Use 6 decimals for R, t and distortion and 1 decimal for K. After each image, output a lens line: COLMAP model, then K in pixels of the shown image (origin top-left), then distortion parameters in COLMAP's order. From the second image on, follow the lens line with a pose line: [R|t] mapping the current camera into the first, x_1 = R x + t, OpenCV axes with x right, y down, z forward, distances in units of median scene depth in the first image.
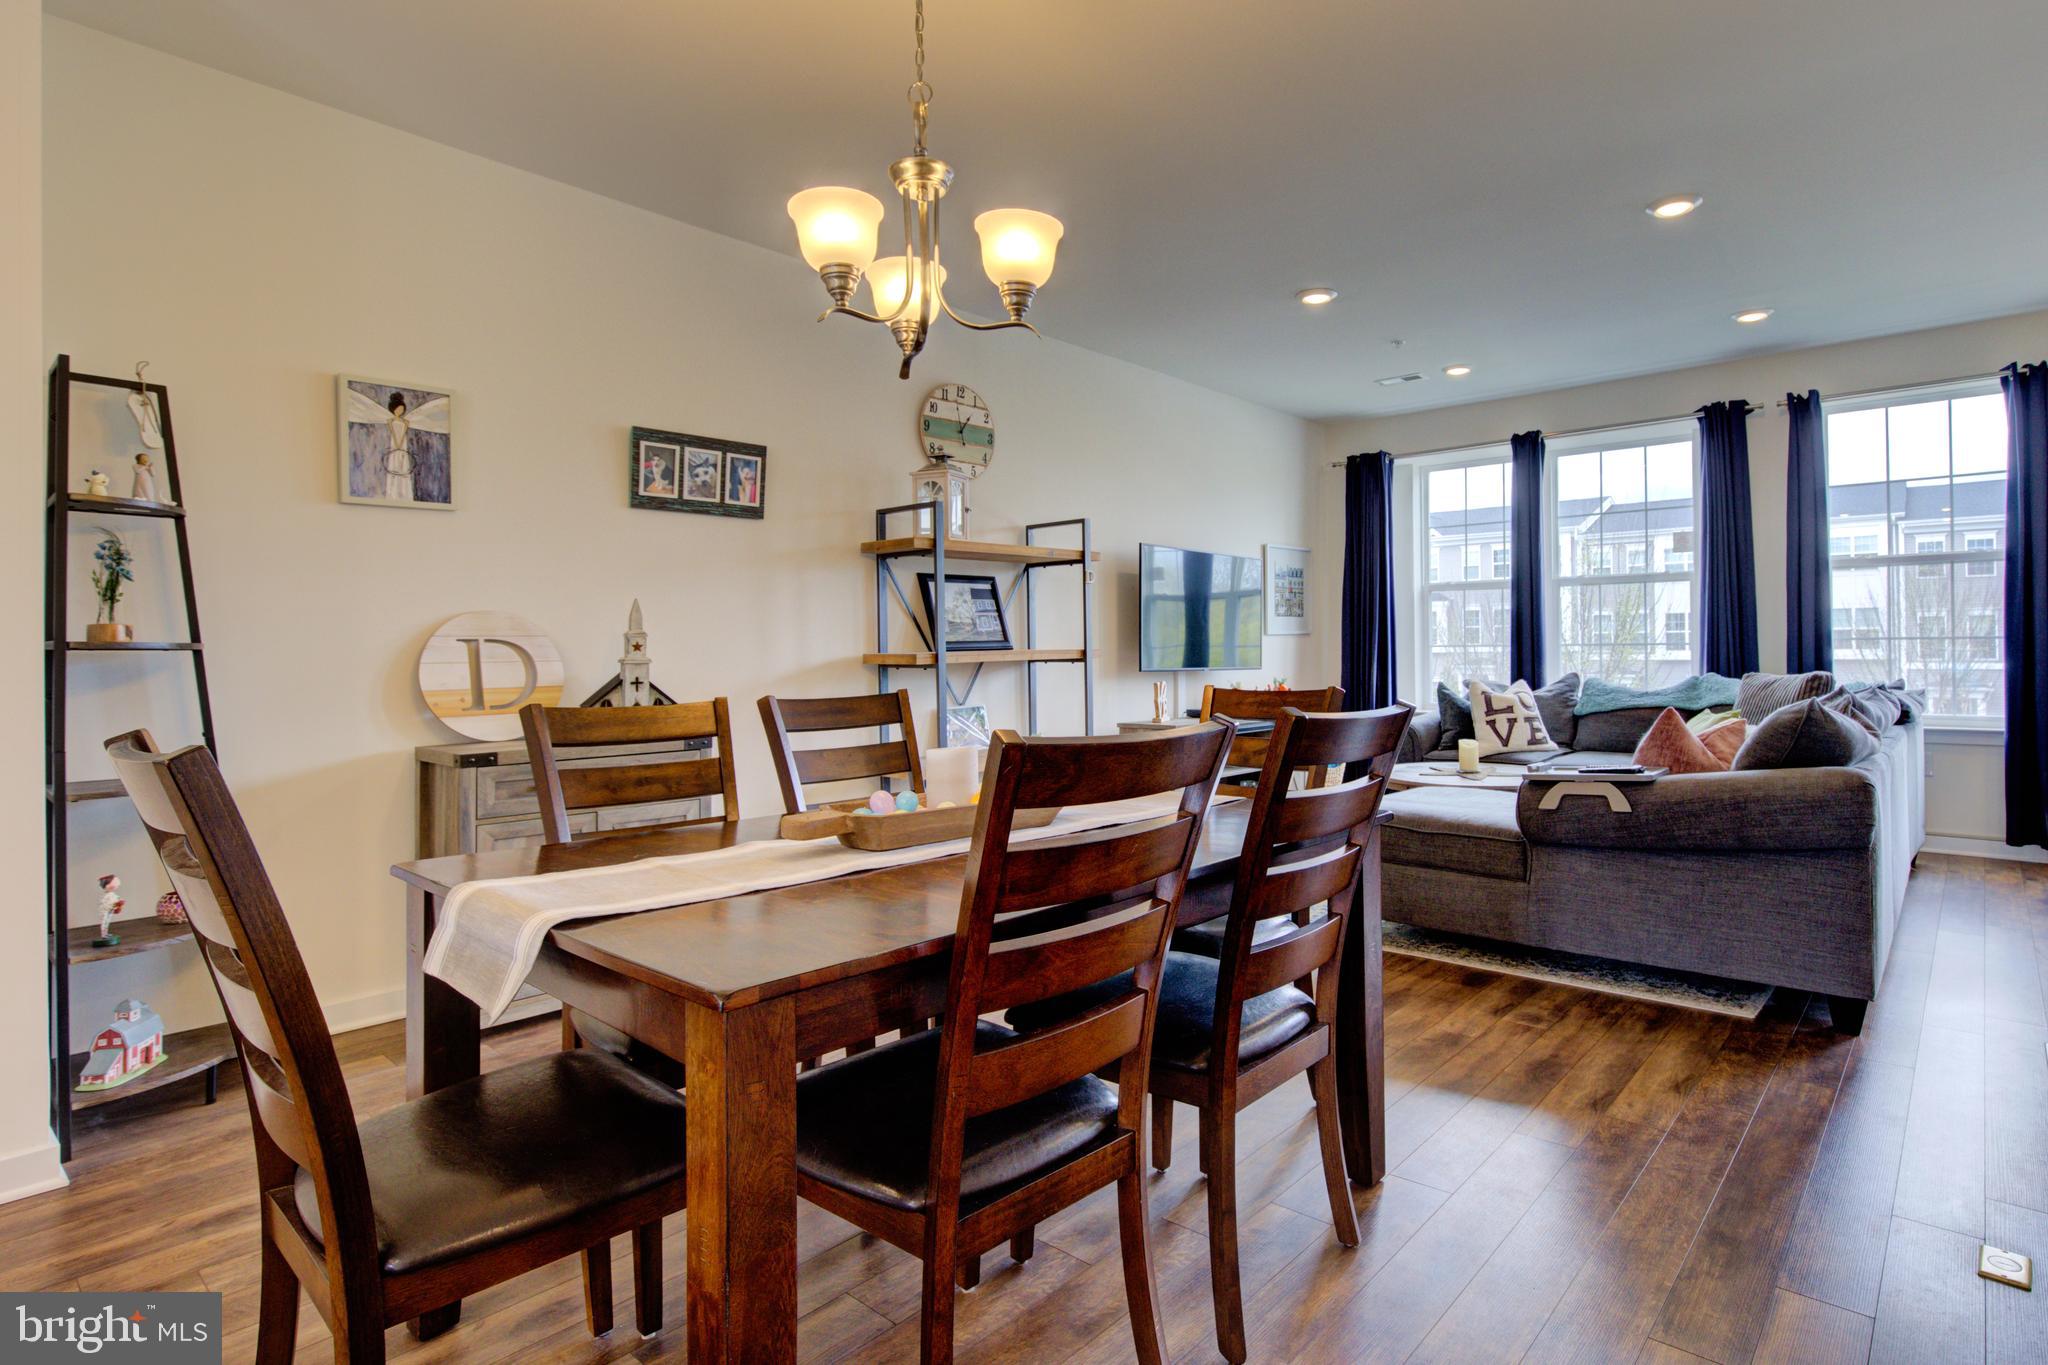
lens RADIAL K [[1013.0, 0, 1082.7], [0, 1013.0, 648.4], [0, 0, 1]] dist [0.003221, -0.000763]
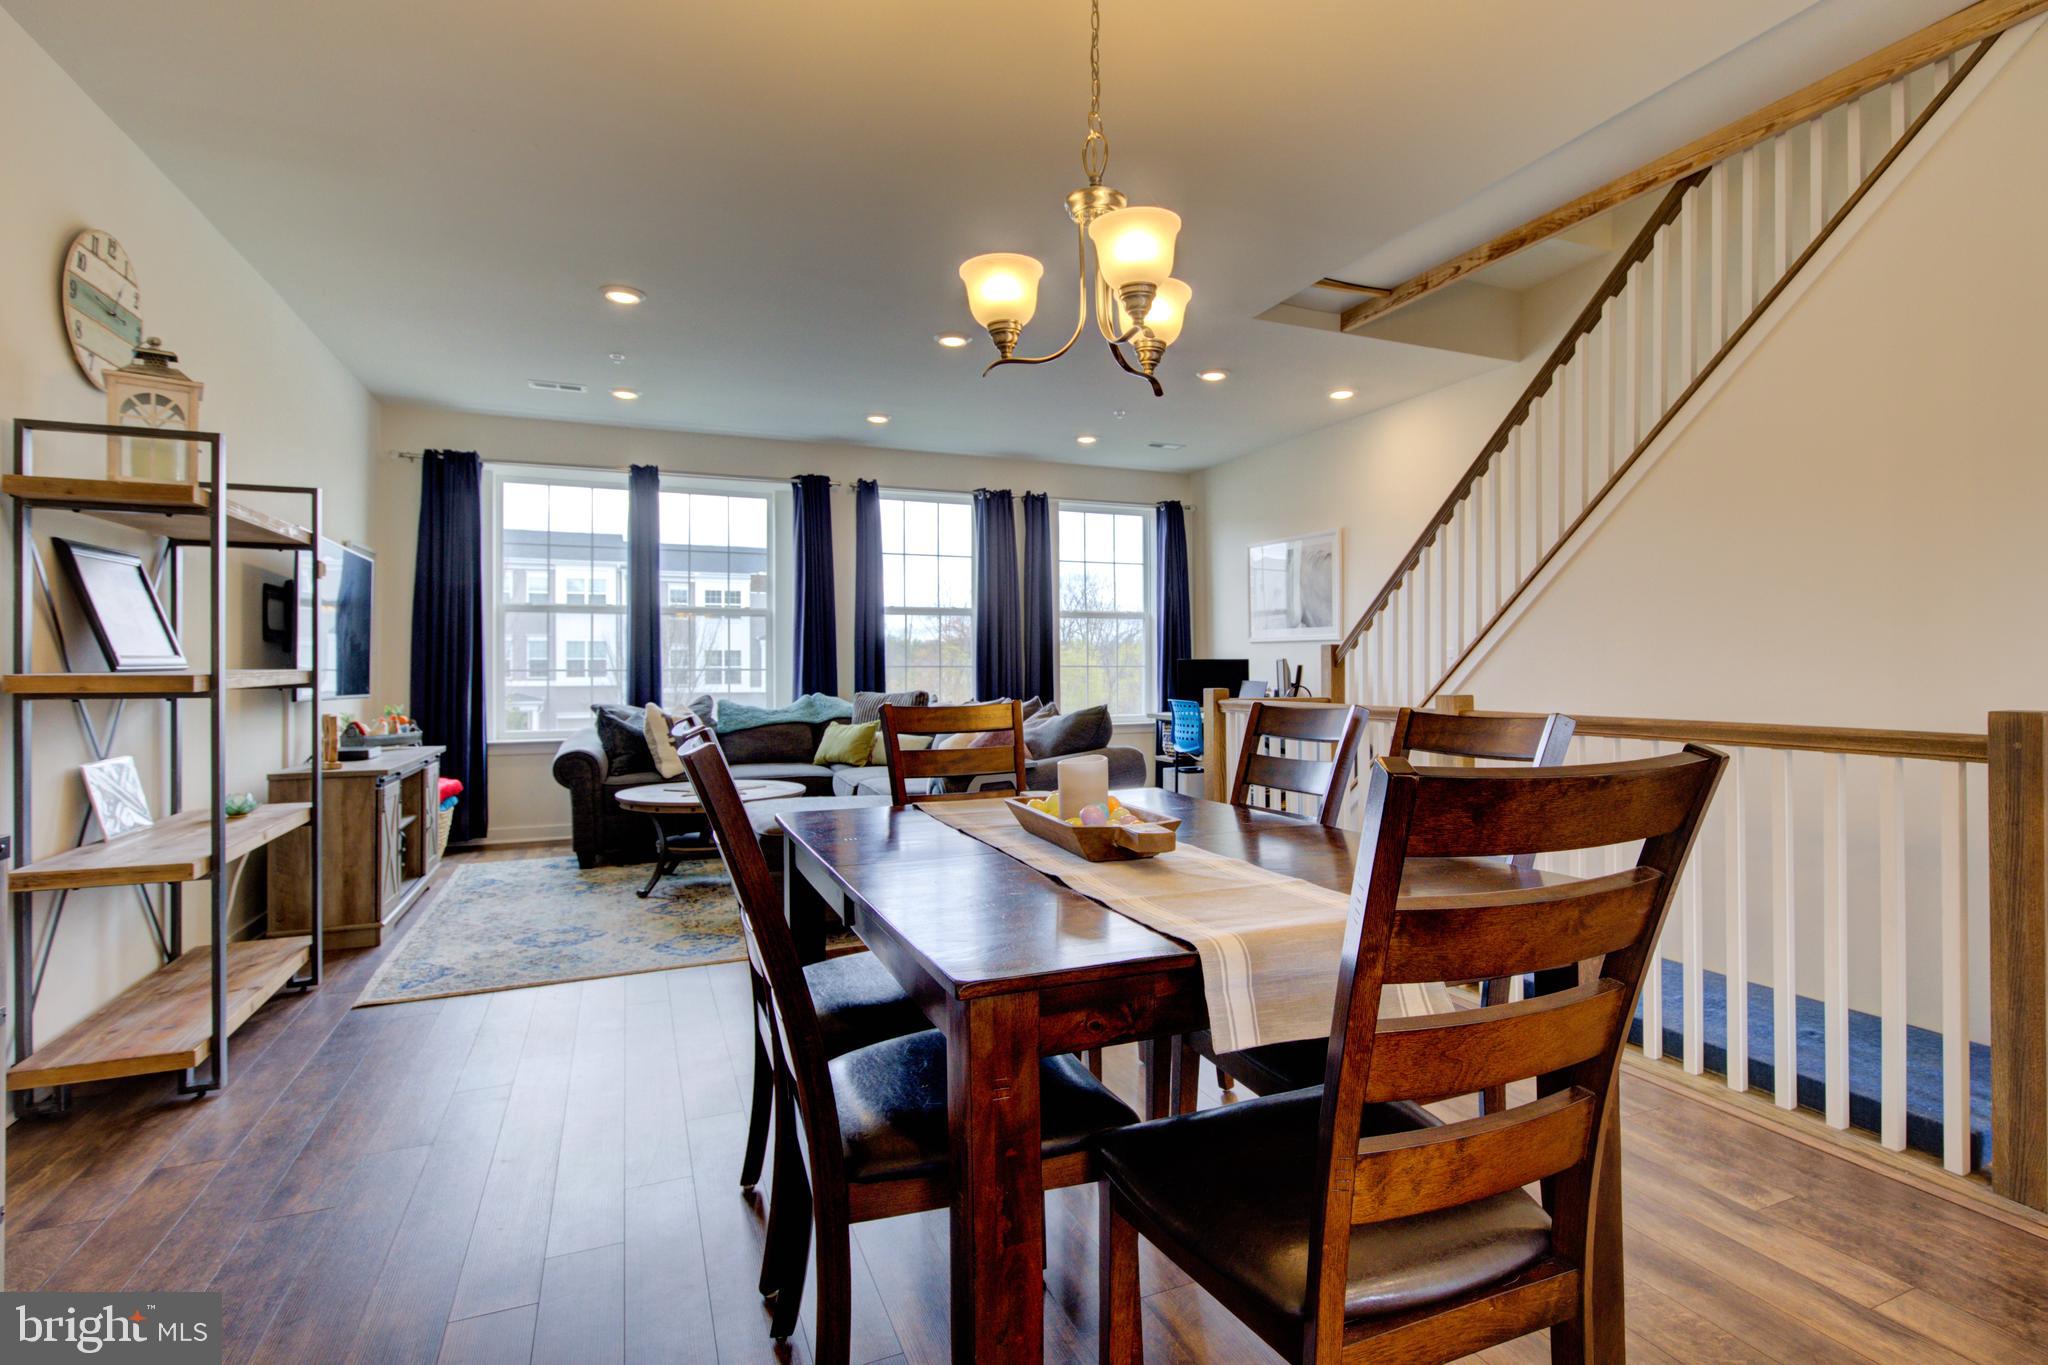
lens RADIAL K [[1013.0, 0, 1023.0], [0, 1013.0, 670.9], [0, 0, 1]] dist [0.003221, -0.000763]
pose [[0.467733, 0.005546, 0.883853, -0.327844], [-0.000794, 0.999983, -0.005855, 0.004263], [-0.883870, 0.002037, 0.467729, 0.184596]]
